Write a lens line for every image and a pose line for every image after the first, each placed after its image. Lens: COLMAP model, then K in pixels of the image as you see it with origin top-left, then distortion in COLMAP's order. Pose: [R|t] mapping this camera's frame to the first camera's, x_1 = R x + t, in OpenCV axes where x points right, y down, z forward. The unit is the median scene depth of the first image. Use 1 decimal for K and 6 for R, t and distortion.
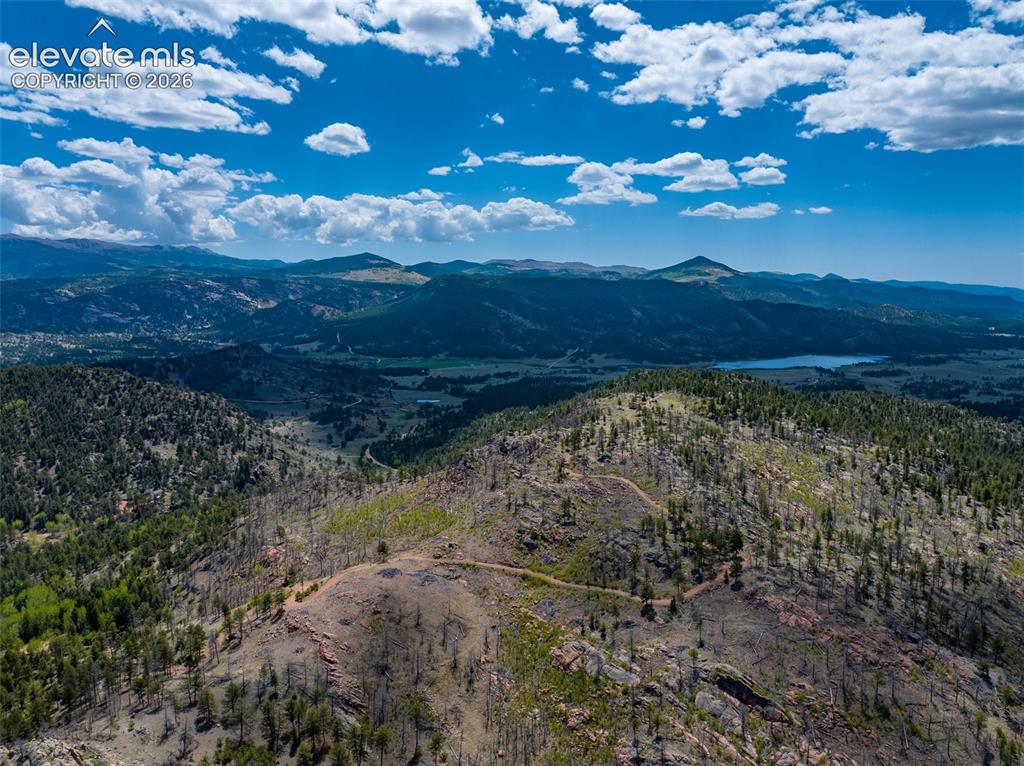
lens RADIAL K [[732.2, 0, 513.0], [0, 732.2, 384.3], [0, 0, 1]] dist [-0.020933, 0.000685]
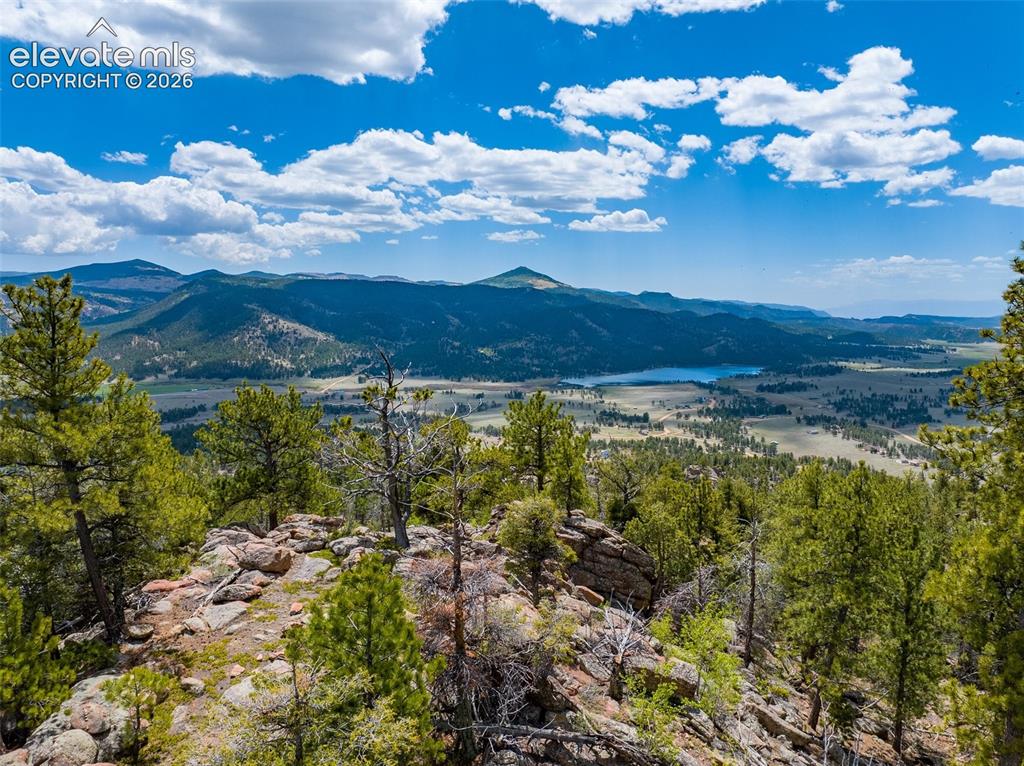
lens RADIAL K [[732.2, 0, 520.0], [0, 732.2, 384.6], [0, 0, 1]] dist [-0.020933, 0.000685]
pose [[0.968738, -0.021540, 0.247151, 0.046354], [0.028609, 0.999277, -0.025046, -0.005154], [-0.246433, 0.031334, 0.968653, 0.243917]]
